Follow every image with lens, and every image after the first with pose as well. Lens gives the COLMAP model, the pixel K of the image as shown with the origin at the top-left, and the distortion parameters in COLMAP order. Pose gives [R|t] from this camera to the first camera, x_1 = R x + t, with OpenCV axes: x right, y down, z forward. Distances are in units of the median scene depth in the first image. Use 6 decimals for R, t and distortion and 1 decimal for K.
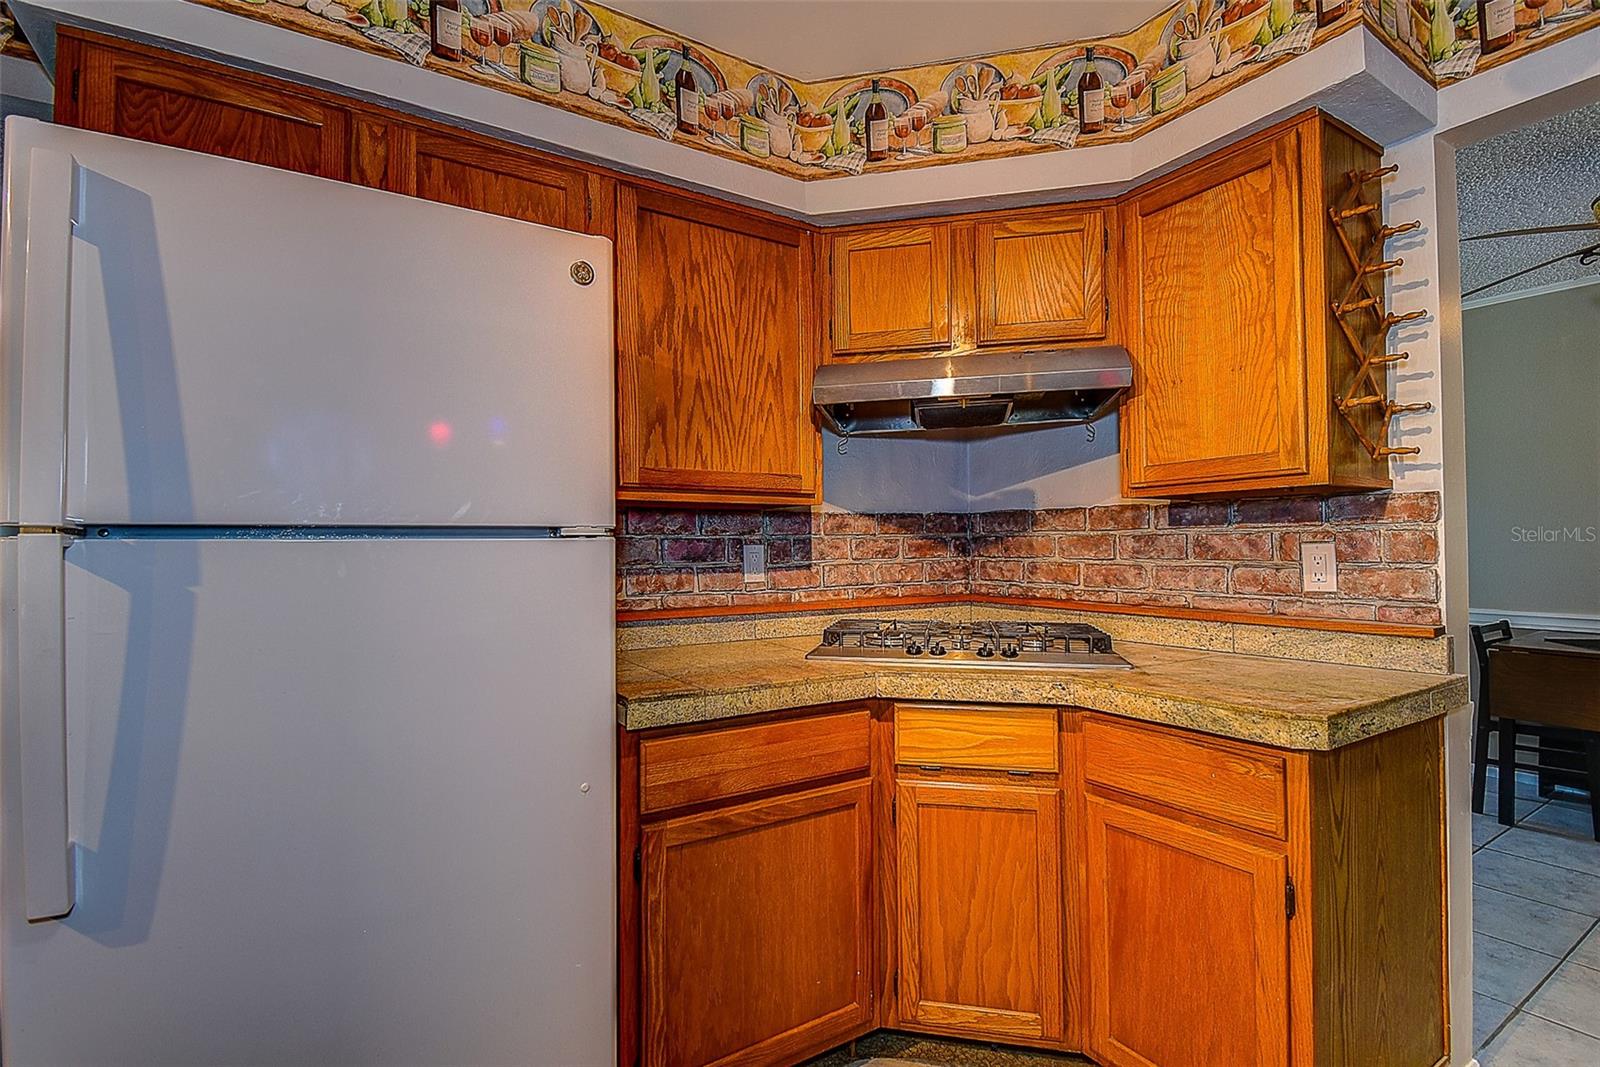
lens RADIAL K [[735.8, 0, 798.1], [0, 735.8, 526.4], [0, 0, 1]] dist [0.006950, 0.000055]
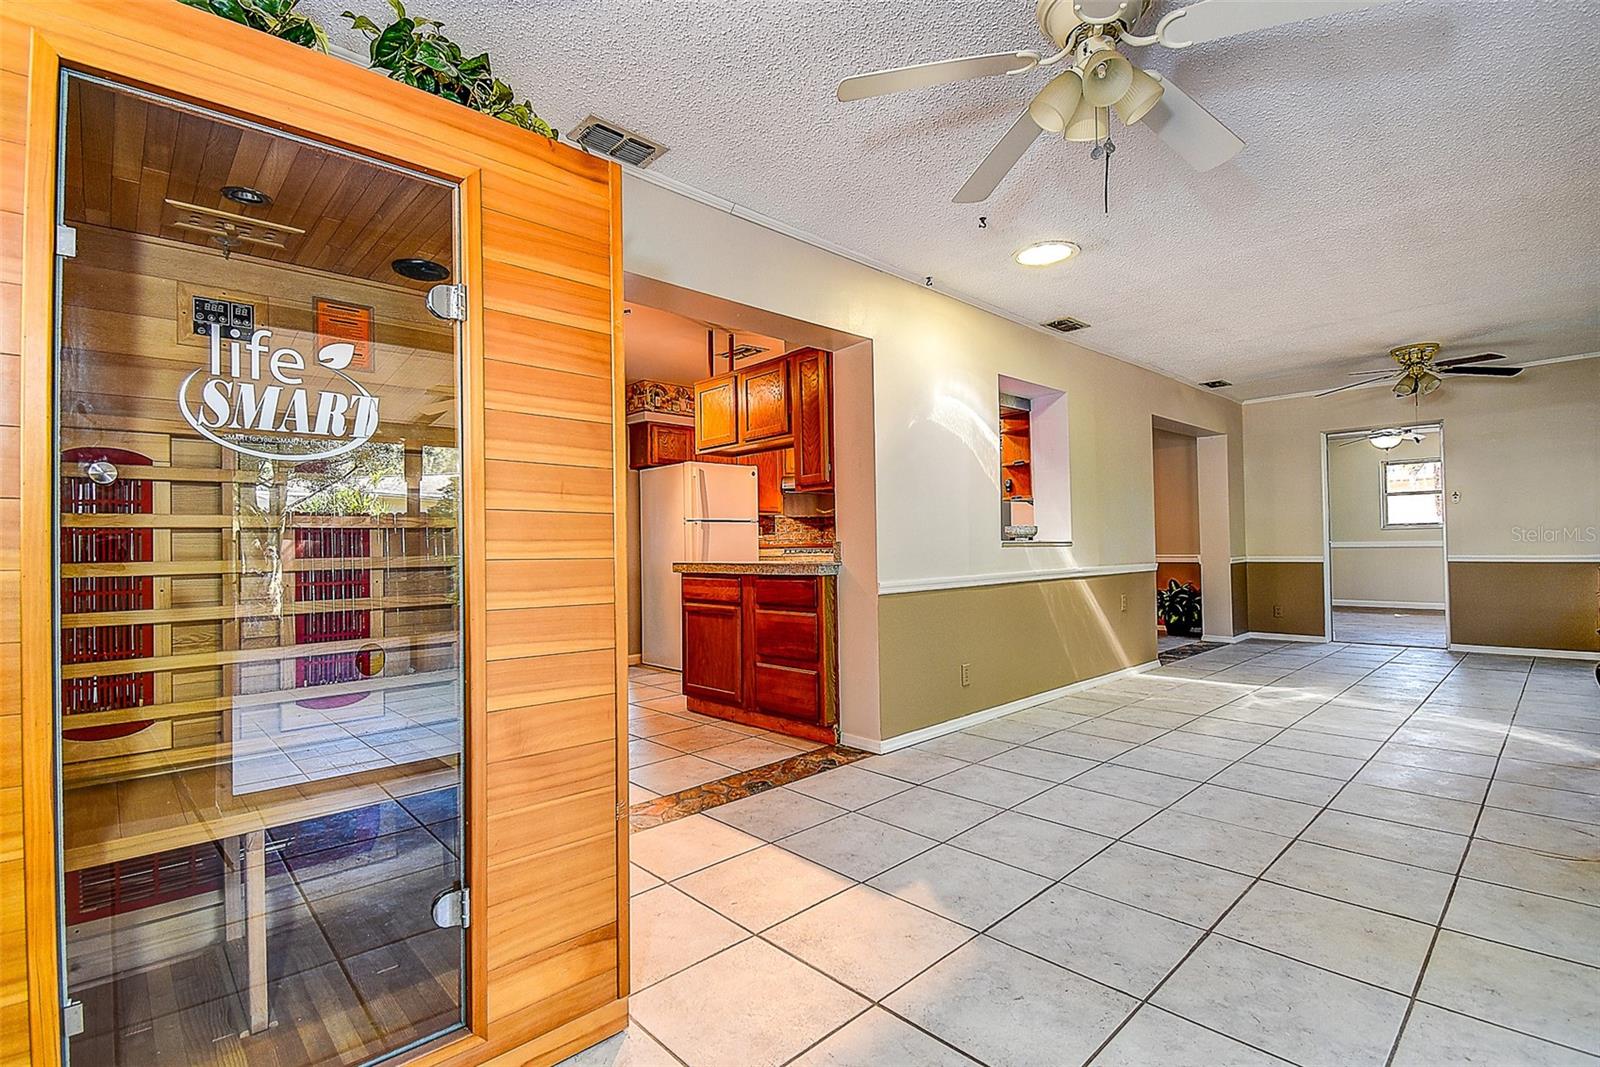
lens RADIAL K [[735.8, 0, 800.2], [0, 735.8, 531.6], [0, 0, 1]] dist [0.006950, 0.000055]
pose [[0.980100, -0.003017, 0.198482, -0.943846], [0.000941, 0.999944, 0.010554, 0.019385], [-0.198503, -0.010158, 0.980048, -3.988938]]
